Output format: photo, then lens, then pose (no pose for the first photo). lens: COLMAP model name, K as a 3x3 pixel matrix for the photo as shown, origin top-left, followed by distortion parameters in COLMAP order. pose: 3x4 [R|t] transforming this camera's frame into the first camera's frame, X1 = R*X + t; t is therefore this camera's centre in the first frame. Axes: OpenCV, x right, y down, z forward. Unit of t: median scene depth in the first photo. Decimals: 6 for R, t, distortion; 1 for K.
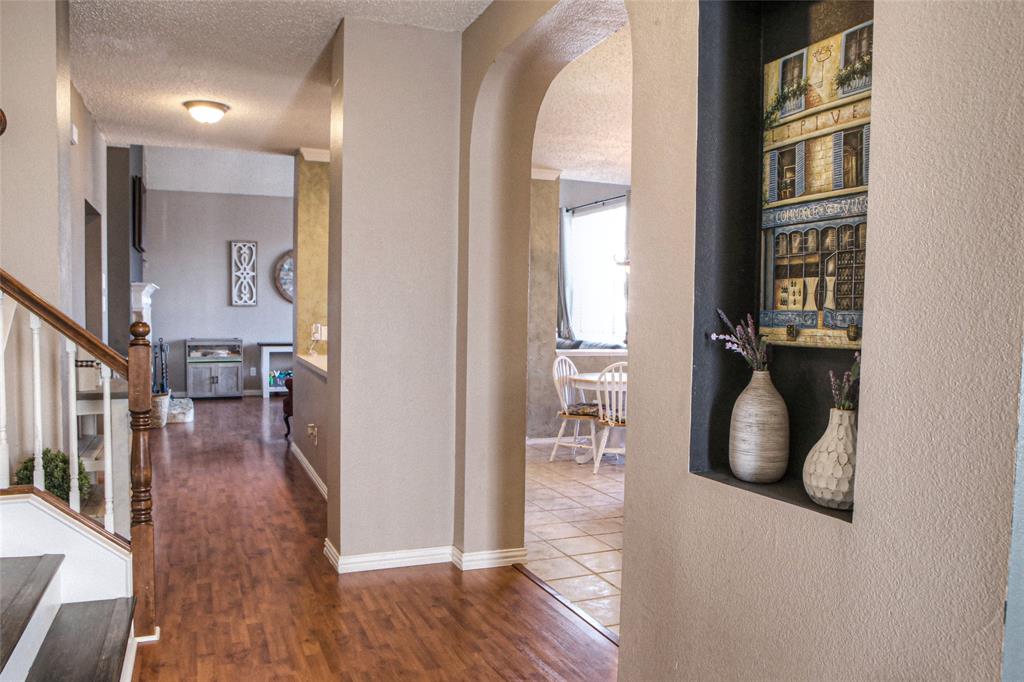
lens RADIAL K [[768.1, 0, 514.6], [0, 768.1, 345.3], [0, 0, 1]] dist [-0.102071, 0.089308]
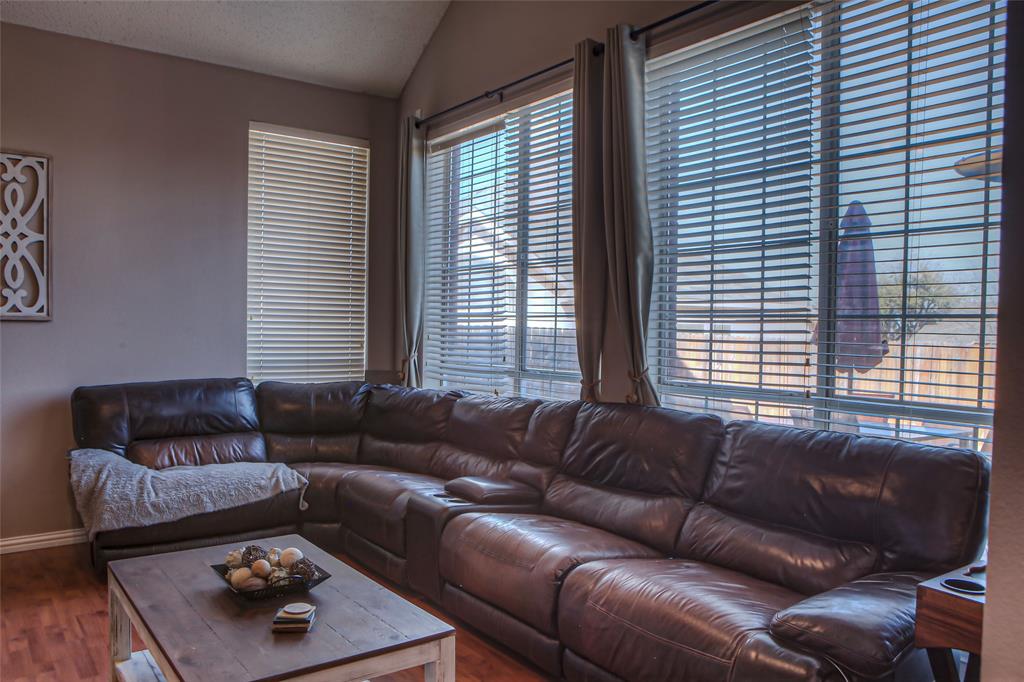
lens RADIAL K [[768.1, 0, 514.6], [0, 768.1, 345.3], [0, 0, 1]] dist [-0.102071, 0.089308]
pose [[0.969350, -0.003350, 0.245663, -0.207020], [0.013001, 0.999205, -0.037675, -0.022331], [-0.245342, 0.039715, 0.968623, 0.585124]]
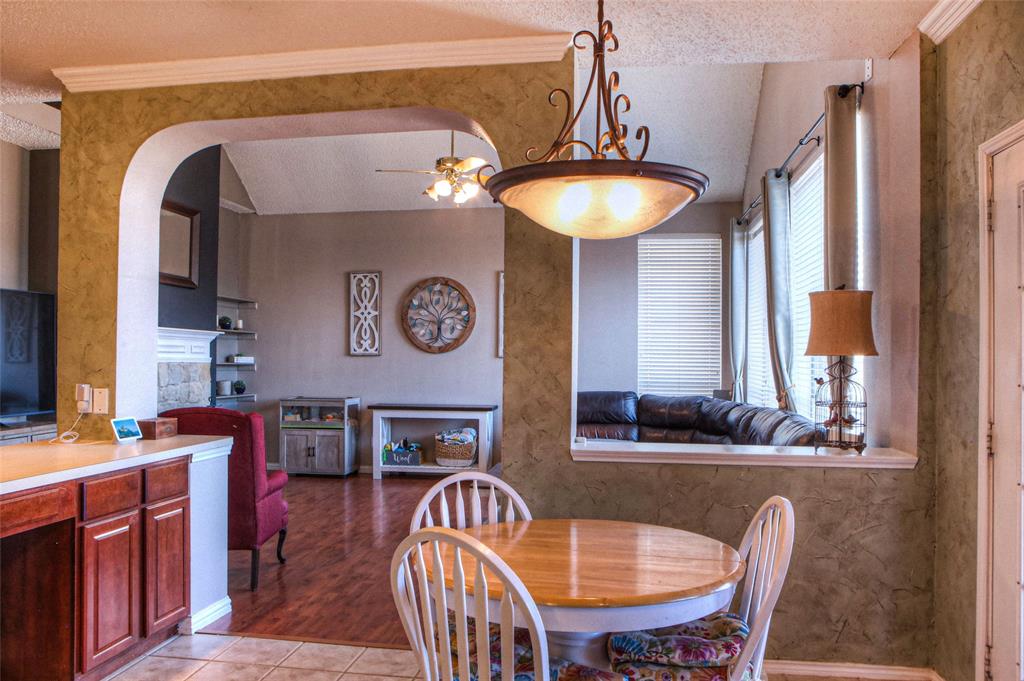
lens RADIAL K [[768.1, 0, 514.6], [0, 768.1, 344.8], [0, 0, 1]] dist [-0.102071, 0.089308]
pose [[0.856585, -0.018703, -0.515667, 0.173148], [-0.016601, 0.997827, -0.063768, -0.016084], [0.515739, 0.063183, 0.854413, 0.423705]]
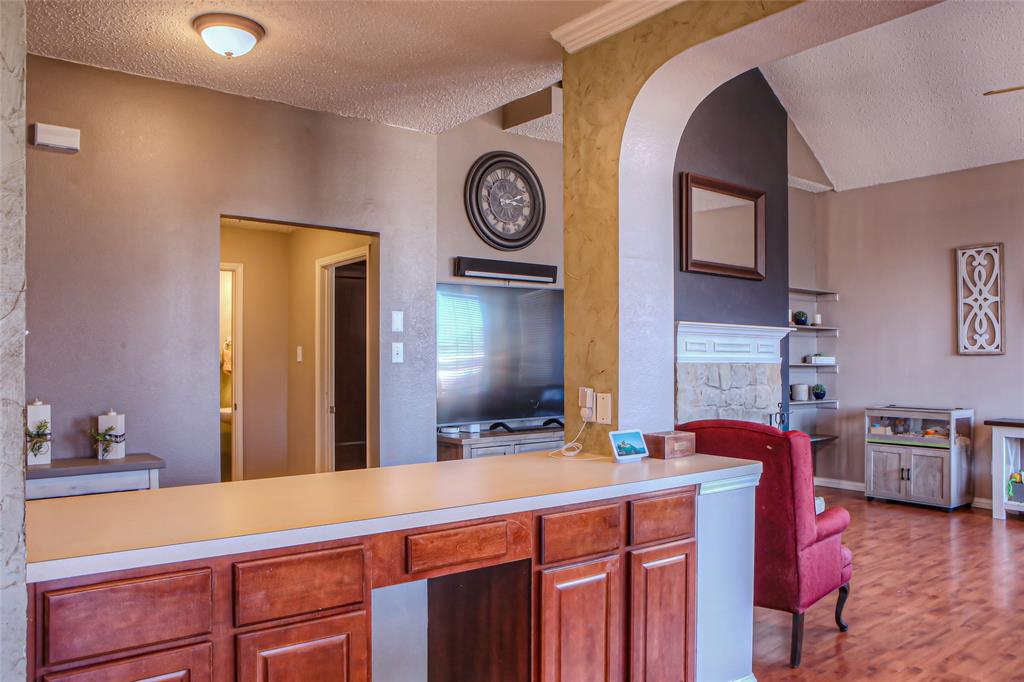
lens RADIAL K [[768.1, 0, 514.6], [0, 768.1, 345.3], [0, 0, 1]] dist [-0.102071, 0.089308]
pose [[0.262009, -0.027379, -0.964677, 0.110477], [-0.044209, 0.998208, -0.040338, -0.019811], [0.964052, 0.053216, 0.260329, 0.506820]]
